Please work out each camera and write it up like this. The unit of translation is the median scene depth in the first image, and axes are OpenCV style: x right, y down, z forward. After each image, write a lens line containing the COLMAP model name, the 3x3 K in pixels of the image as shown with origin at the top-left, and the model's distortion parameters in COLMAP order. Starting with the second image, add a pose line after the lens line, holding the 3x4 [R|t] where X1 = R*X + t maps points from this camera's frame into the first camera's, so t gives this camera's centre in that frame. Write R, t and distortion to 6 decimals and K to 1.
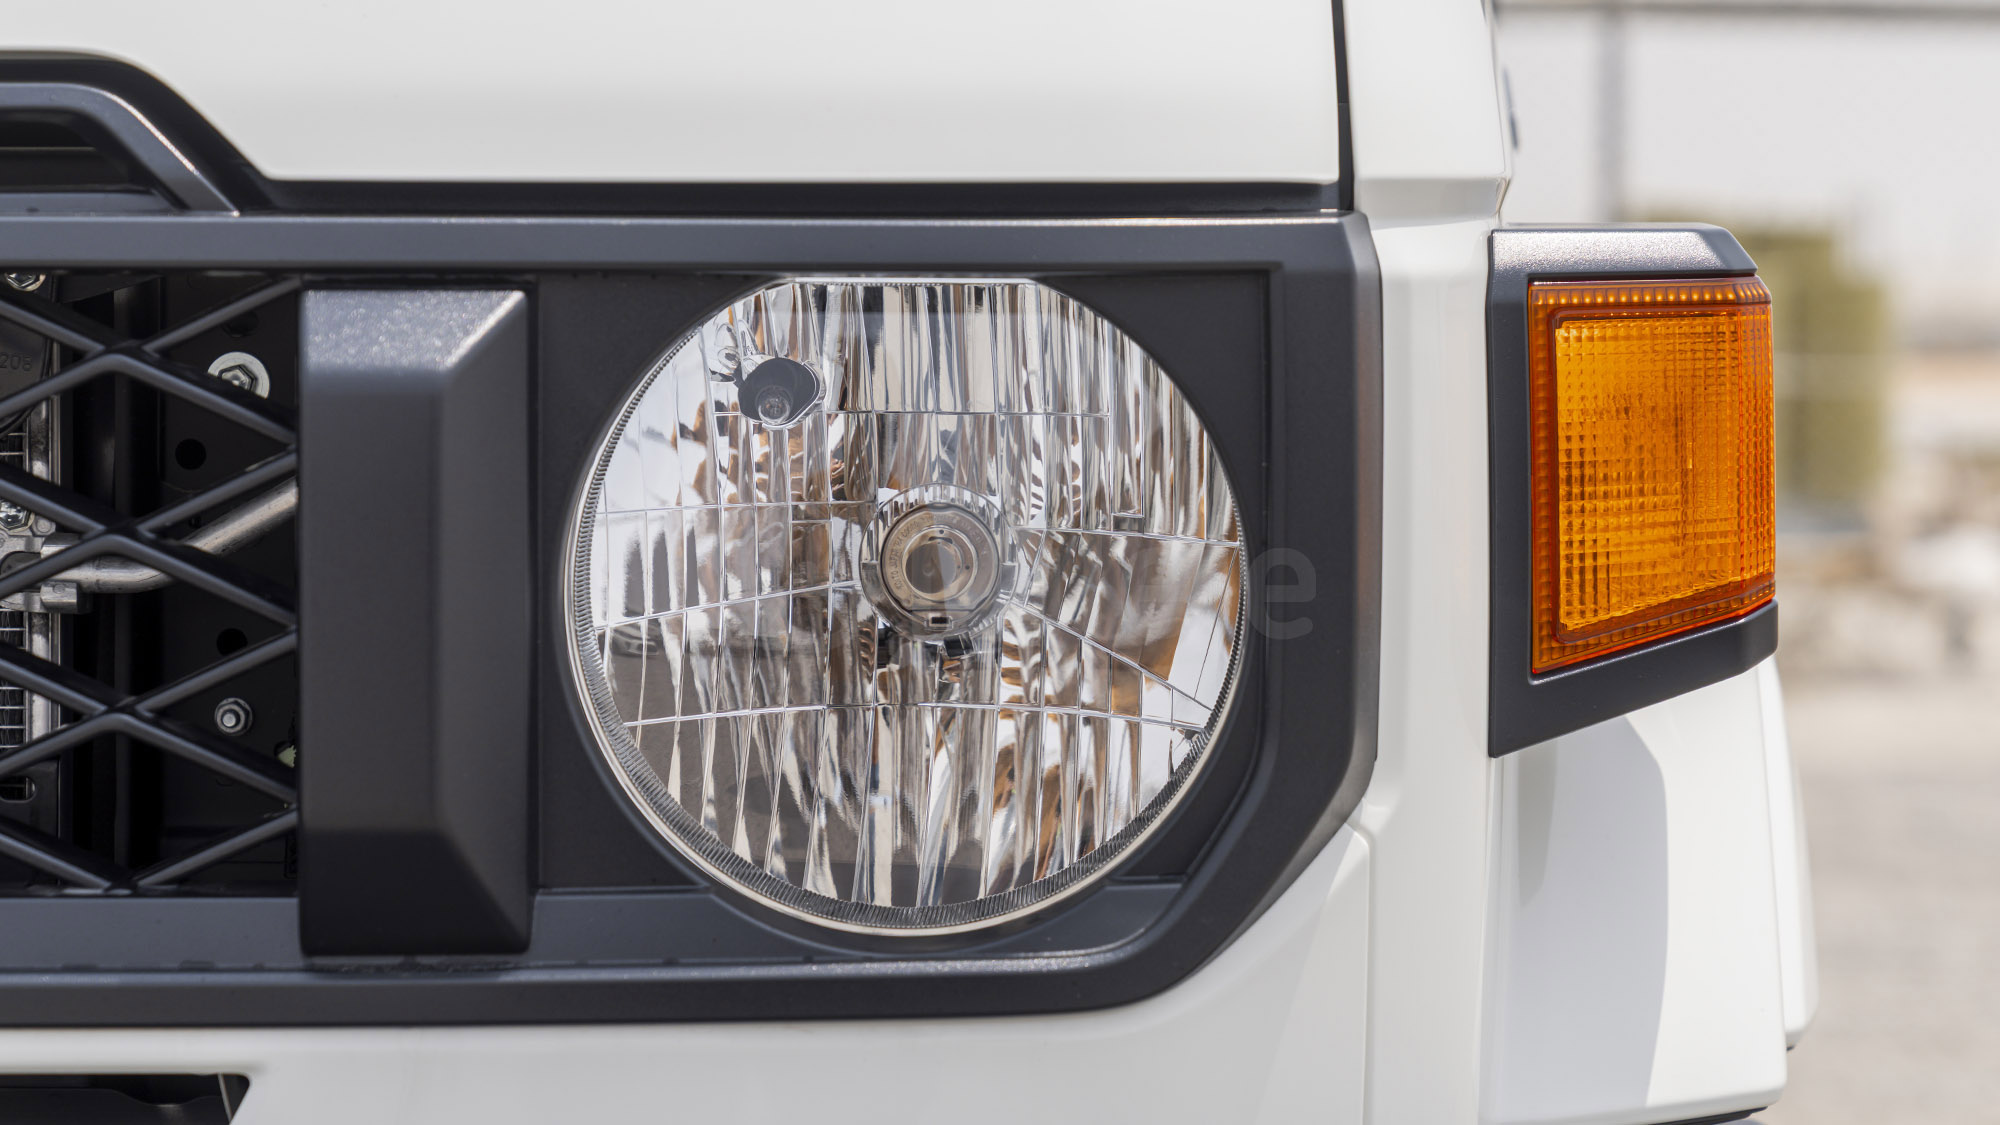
lens RADIAL K [[5327.5, 0, 1000.0], [0, 5327.5, 562.5], [0, 0, 1]] dist [0.045067, -0.063426]
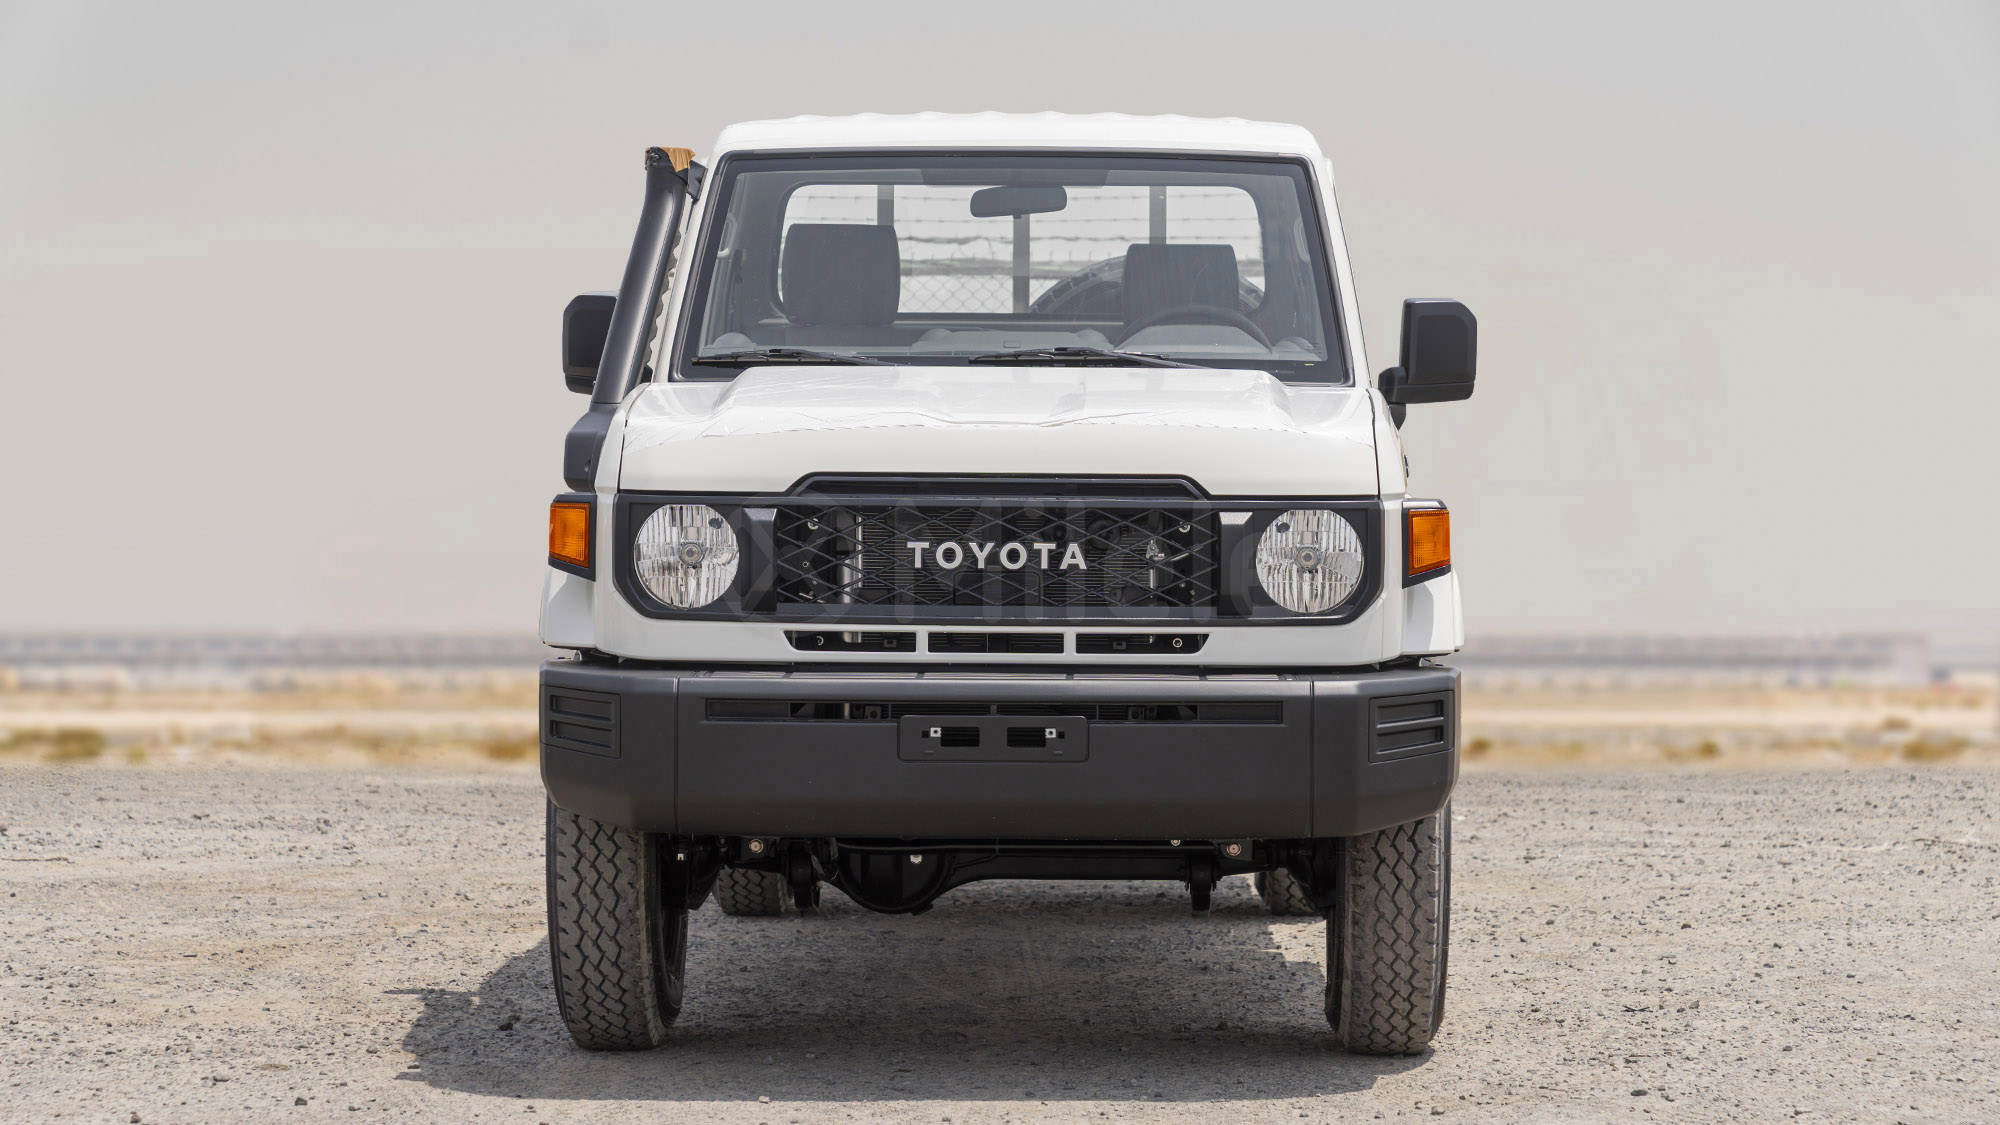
lens RADIAL K [[4328.2, 0, 1000.0], [0, 4328.2, 562.5], [0, 0, 1]] dist [0.031372, 0.019892]
pose [[0.999991, 0.002704, 0.003336, -0.397713], [-0.002627, 0.999739, -0.022680, 0.124877], [-0.003396, 0.022671, 0.999737, -4.084469]]
